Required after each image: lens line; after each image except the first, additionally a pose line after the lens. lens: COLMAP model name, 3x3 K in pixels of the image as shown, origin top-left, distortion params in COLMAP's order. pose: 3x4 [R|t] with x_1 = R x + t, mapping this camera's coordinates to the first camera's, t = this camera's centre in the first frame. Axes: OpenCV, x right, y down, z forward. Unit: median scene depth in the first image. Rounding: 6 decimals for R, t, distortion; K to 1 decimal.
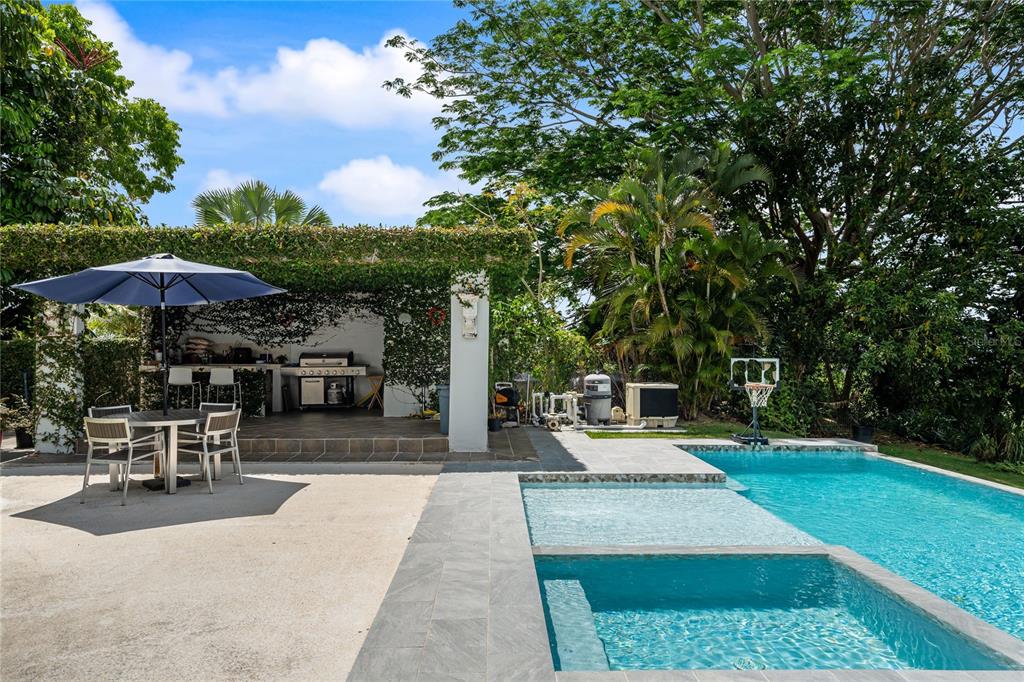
lens RADIAL K [[686.9, 0, 512.0], [0, 686.9, 341.0], [0, 0, 1]] dist [0.012961, 0.002086]
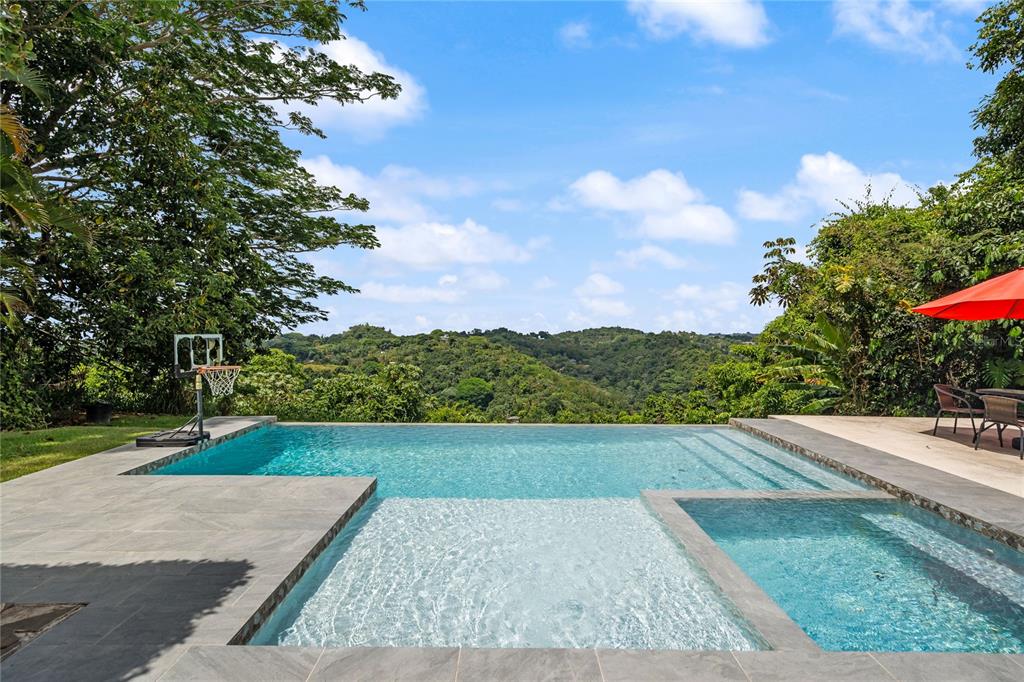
lens RADIAL K [[490.2, 0, 512.0], [0, 490.2, 341.0], [0, 0, 1]] dist [-0.056316, 0.000237]
pose [[0.022579, -0.035593, 0.999111, -0.185408], [-0.019798, 0.999154, 0.036042, 0.005918], [-0.999549, -0.020594, 0.021855, 0.633979]]
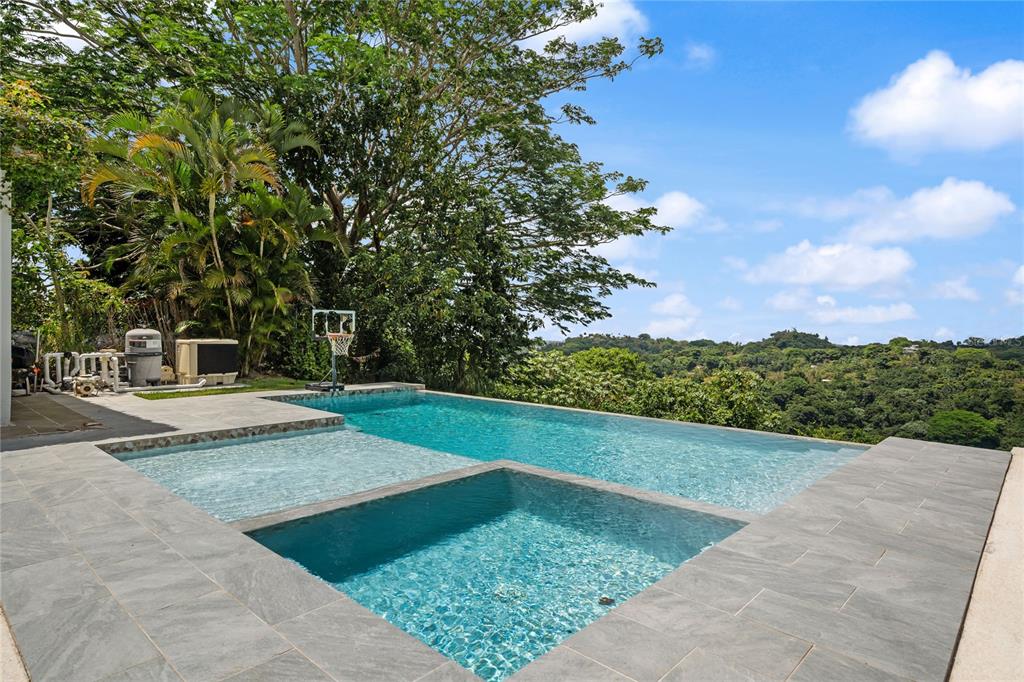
lens RADIAL K [[577.9, 0, 512.0], [0, 577.9, 341.0], [0, 0, 1]] dist [0.014029, -0.000990]
pose [[0.702907, -0.012655, 0.711169, -0.089862], [-0.015757, 0.999319, 0.033357, 0.038826], [-0.711107, -0.034653, 0.702229, 0.176862]]
